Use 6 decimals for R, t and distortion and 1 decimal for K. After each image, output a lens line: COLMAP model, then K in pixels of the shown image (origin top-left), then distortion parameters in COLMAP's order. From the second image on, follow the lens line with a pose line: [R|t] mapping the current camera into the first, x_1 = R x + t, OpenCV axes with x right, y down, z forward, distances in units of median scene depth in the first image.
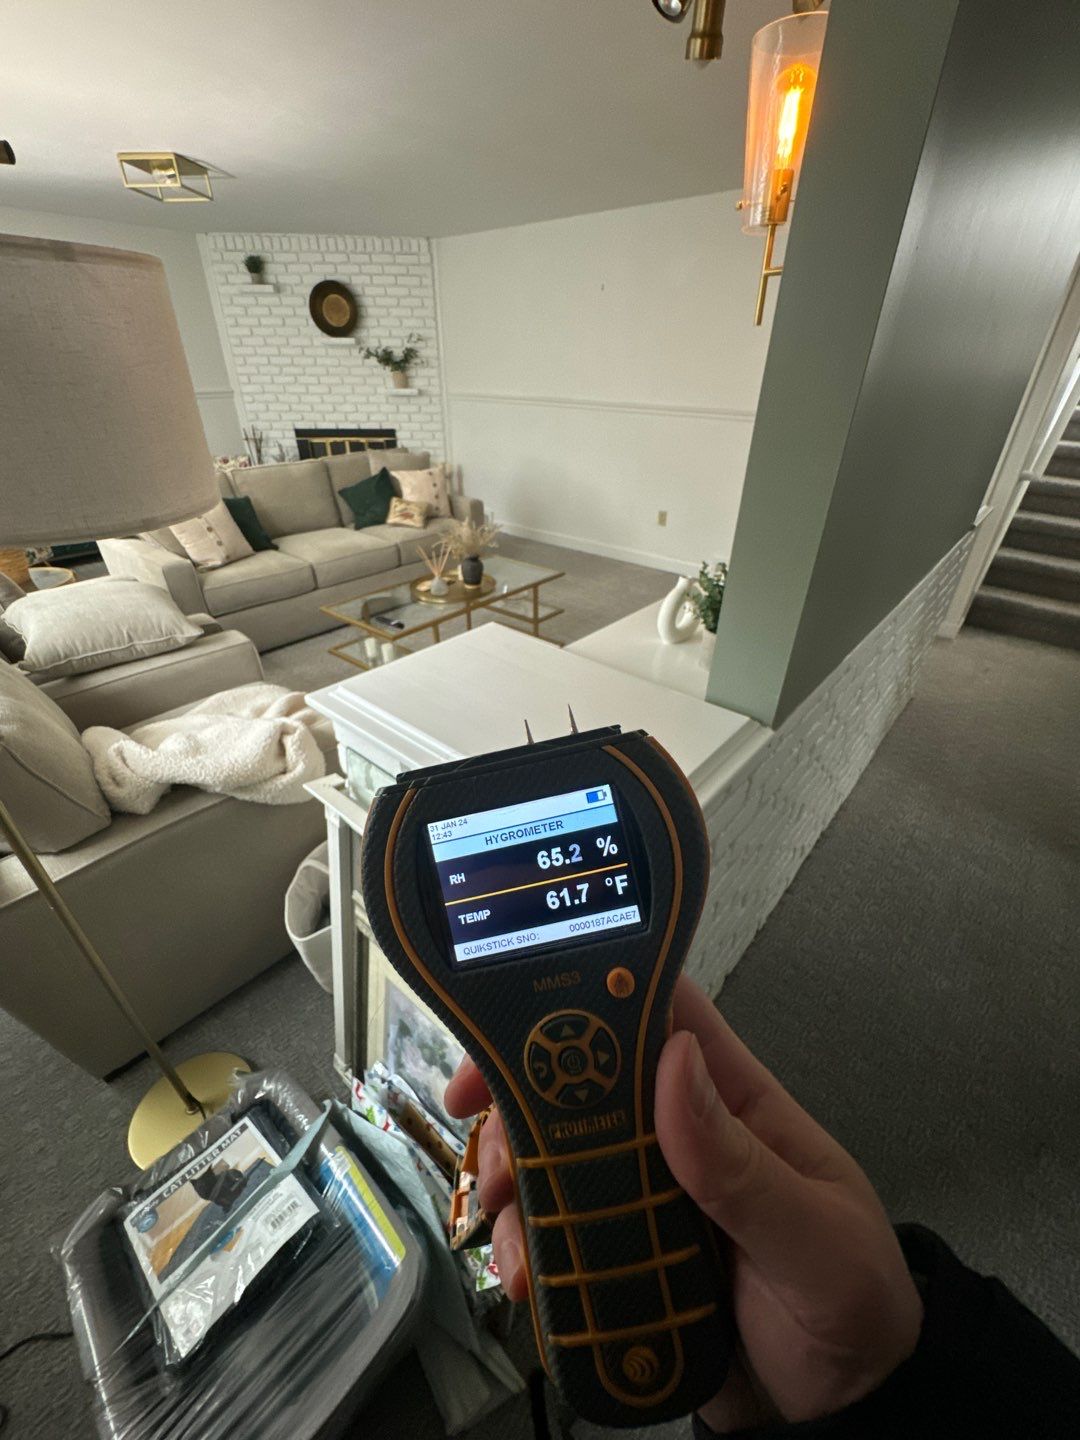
lens RADIAL K [[576.8, 0, 540.0], [0, 576.8, 720.0], [0, 0, 1]] dist [0.000046, -0.000110]
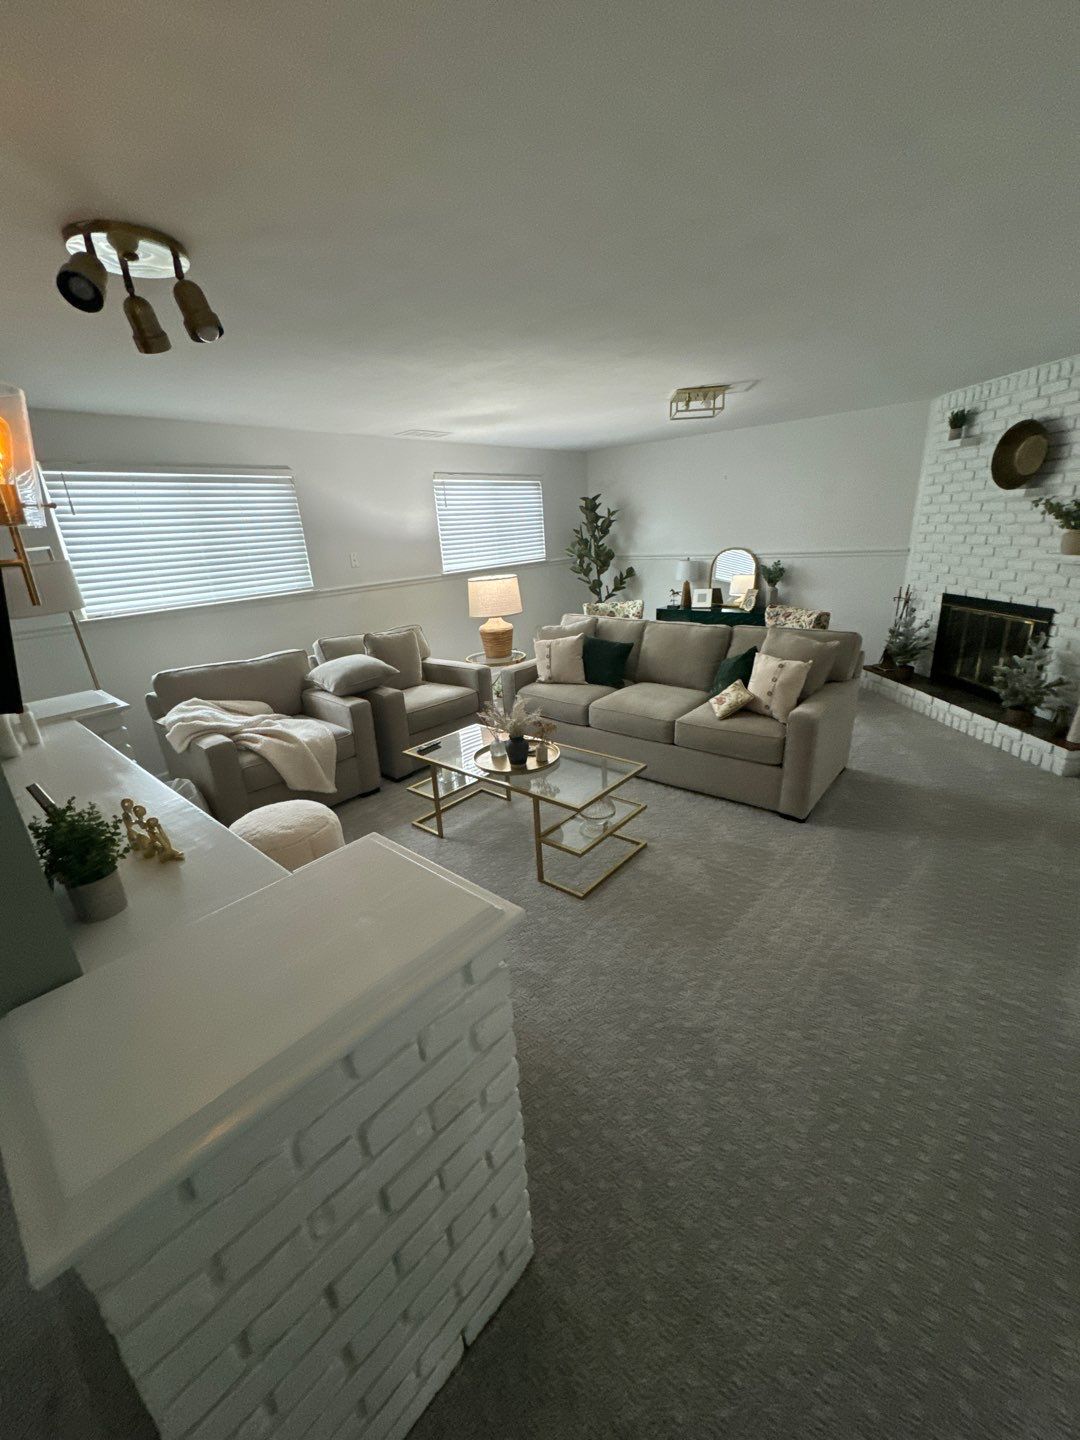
lens RADIAL K [[576.8, 0, 540.0], [0, 576.8, 720.0], [0, 0, 1]] dist [0.000046, -0.000110]
pose [[-0.010365, 0.312750, -0.949779, 0.444787], [-0.477049, 0.833224, 0.279576, -0.333209], [0.878816, 0.455989, 0.140561, 0.497255]]
